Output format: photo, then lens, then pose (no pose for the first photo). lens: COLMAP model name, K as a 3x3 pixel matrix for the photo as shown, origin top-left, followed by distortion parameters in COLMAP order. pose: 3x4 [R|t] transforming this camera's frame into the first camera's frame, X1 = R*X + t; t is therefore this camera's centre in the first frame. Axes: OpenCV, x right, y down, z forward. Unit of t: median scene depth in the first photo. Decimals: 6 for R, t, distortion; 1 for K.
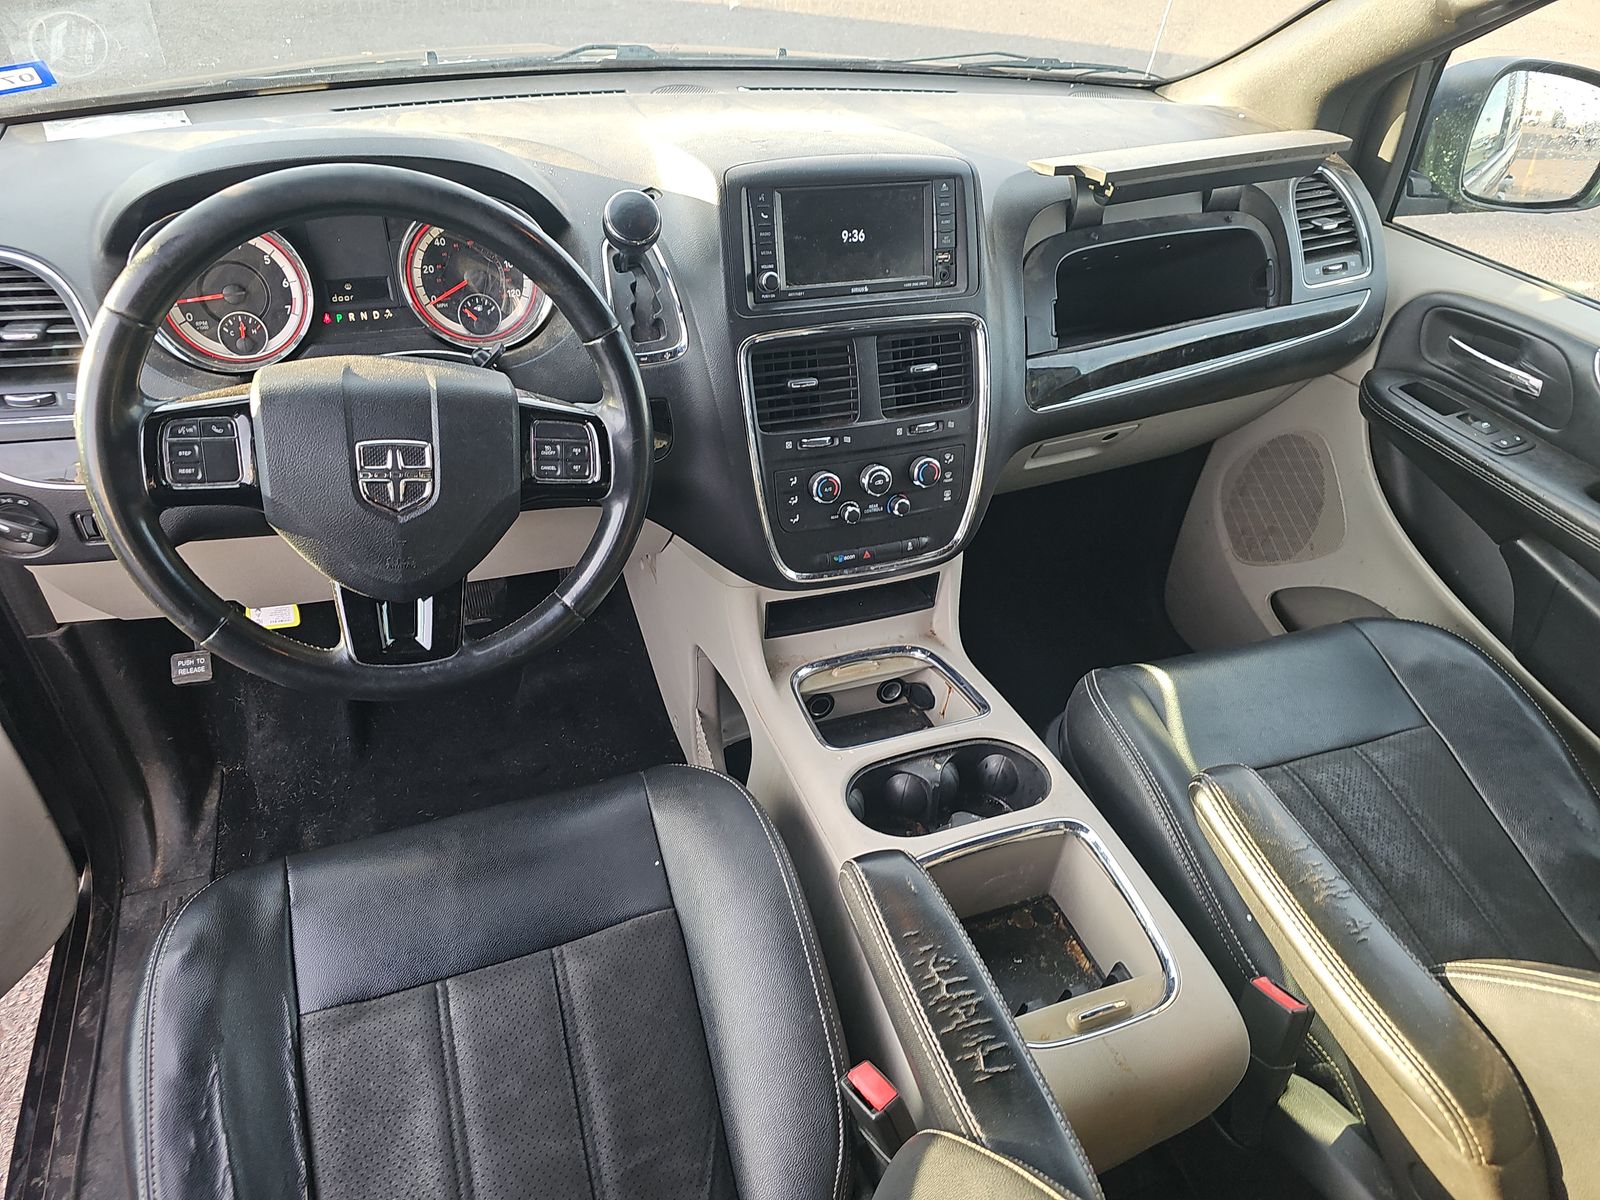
lens RADIAL K [[1049.9, 0, 800.0], [0, 1049.9, 600.0], [0, 0, 1]] dist [0.007972, -0.000691]
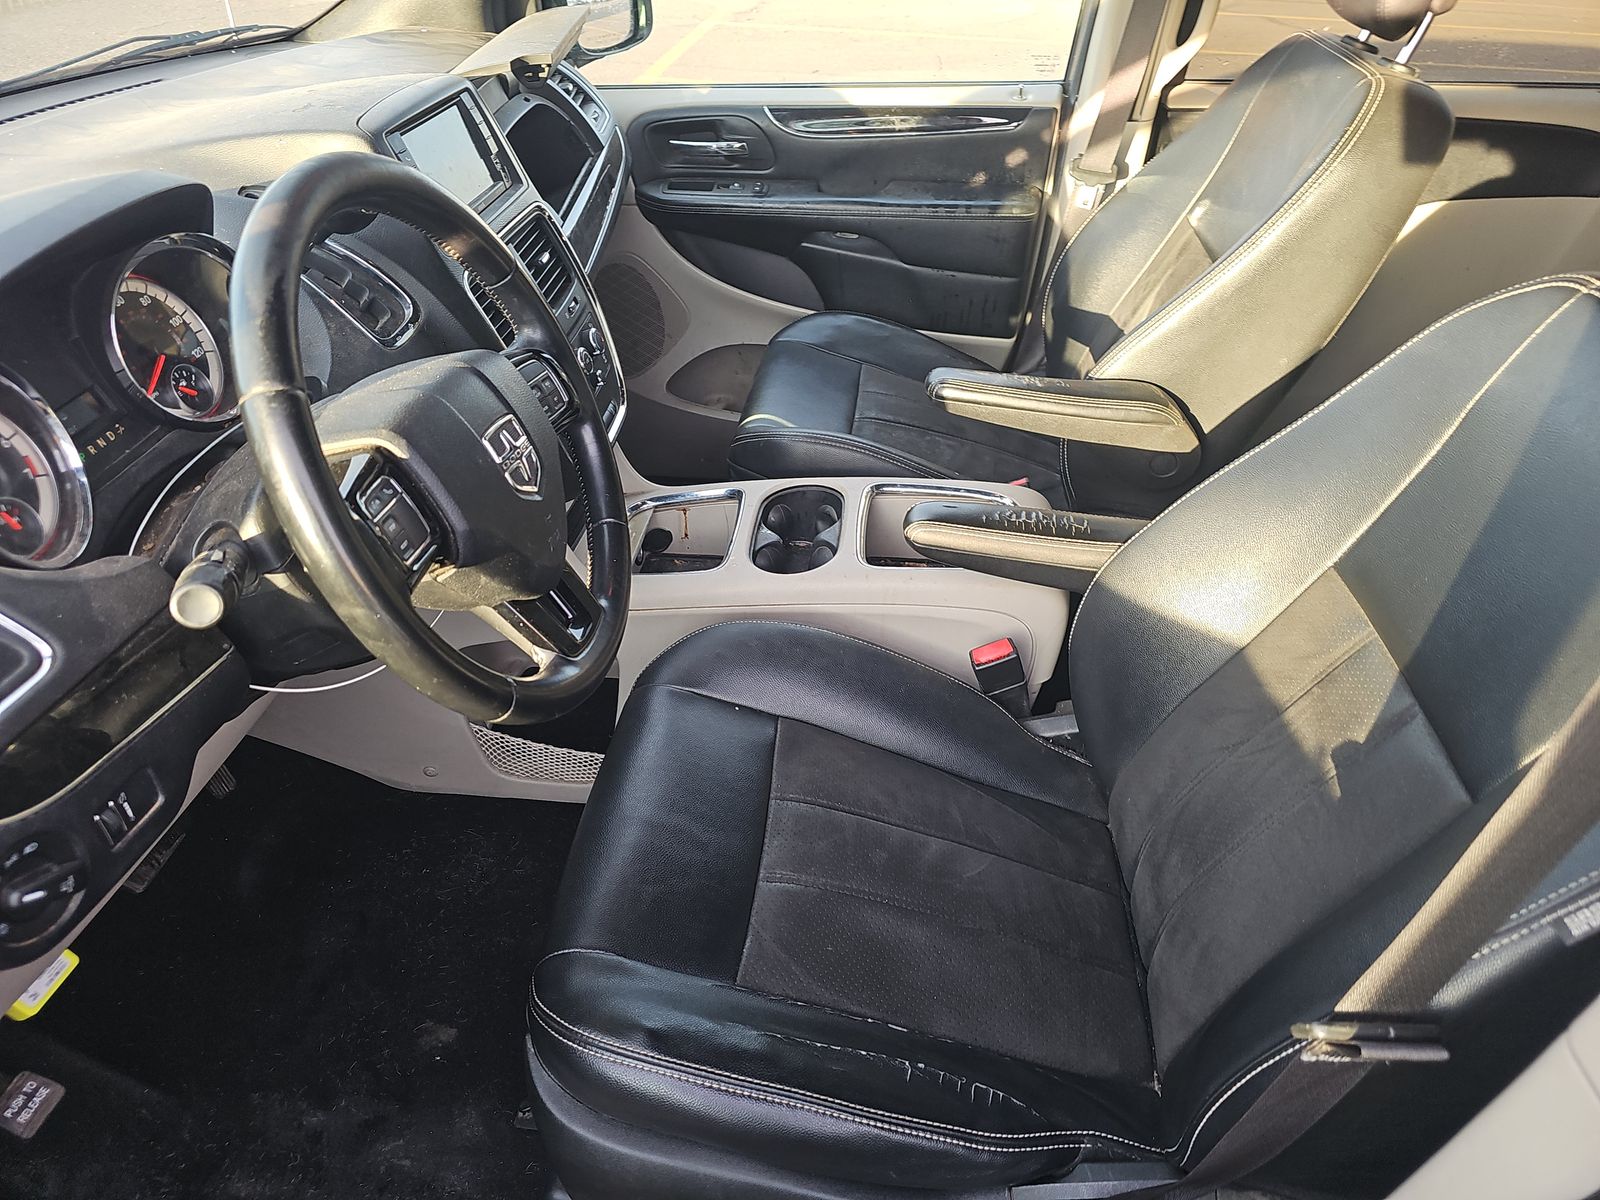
lens RADIAL K [[1049.9, 0, 800.0], [0, 1049.9, 600.0], [0, 0, 1]] dist [0.007972, -0.000691]
pose [[0.453006, -0.580012, 0.677031, -0.759512], [0.575262, 0.770342, 0.275039, -0.099792], [-0.681072, 0.264876, 0.682629, 0.169444]]
